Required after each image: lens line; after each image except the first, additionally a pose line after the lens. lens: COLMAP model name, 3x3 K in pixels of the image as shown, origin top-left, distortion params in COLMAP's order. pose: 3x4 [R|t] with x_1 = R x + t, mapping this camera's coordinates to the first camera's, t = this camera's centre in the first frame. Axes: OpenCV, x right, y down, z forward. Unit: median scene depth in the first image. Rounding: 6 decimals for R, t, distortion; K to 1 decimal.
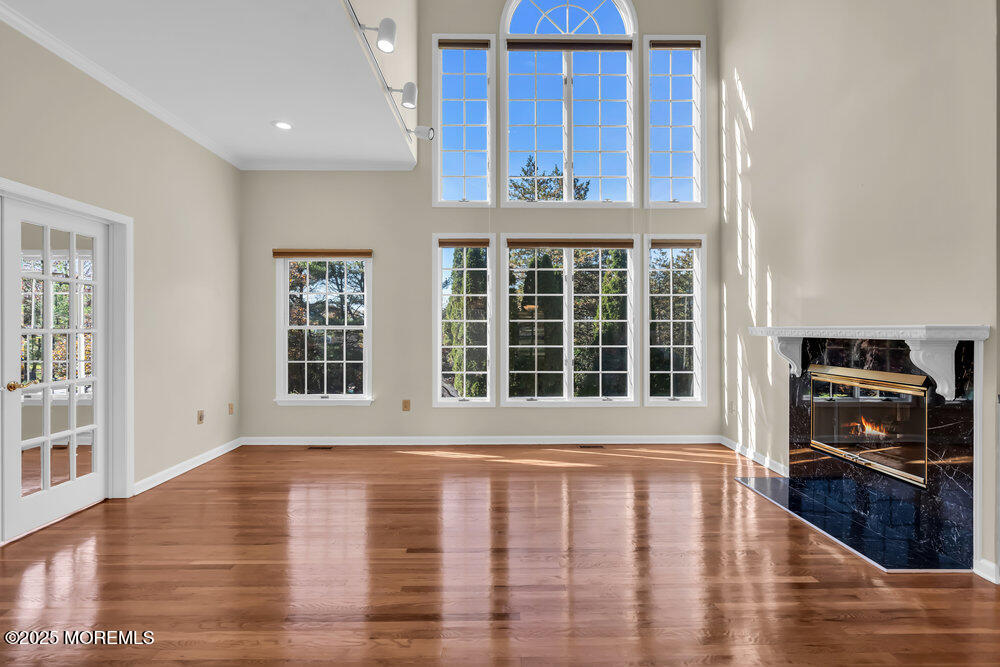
lens RADIAL K [[452.1, 0, 503.0], [0, 452.1, 328.7], [0, 0, 1]] dist [-0.001543, 0.000180]
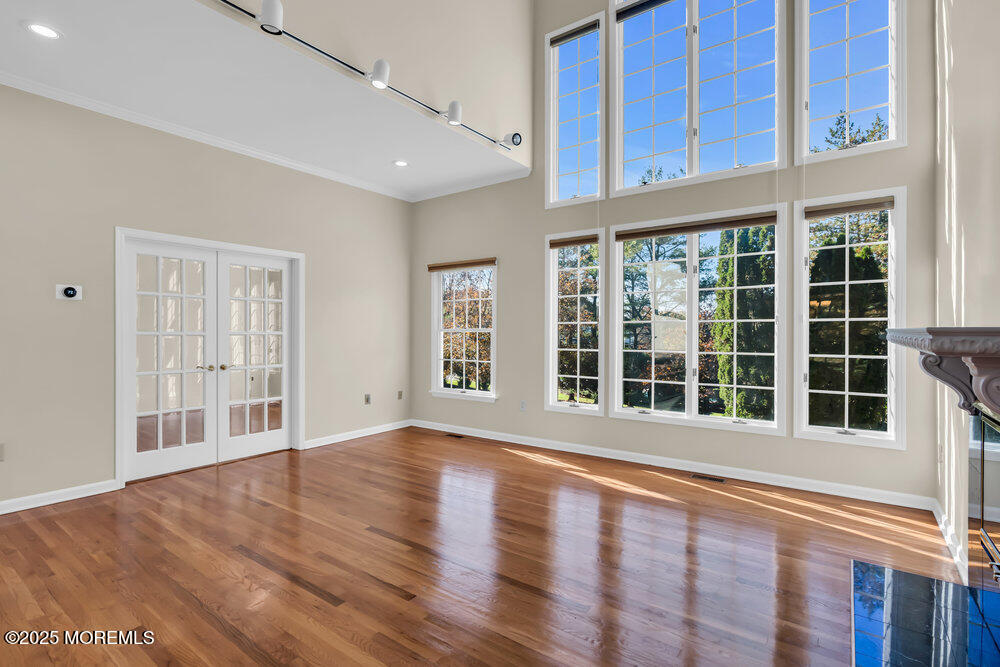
lens RADIAL K [[461.3, 0, 505.8], [0, 461.3, 331.6], [0, 0, 1]] dist [-0.001594, 0.000770]
pose [[0.817362, -0.001507, -0.576122, 0.359638], [0.002394, 0.999997, 0.000781, -0.000452], [0.576119, -0.002018, 0.817363, 0.119241]]
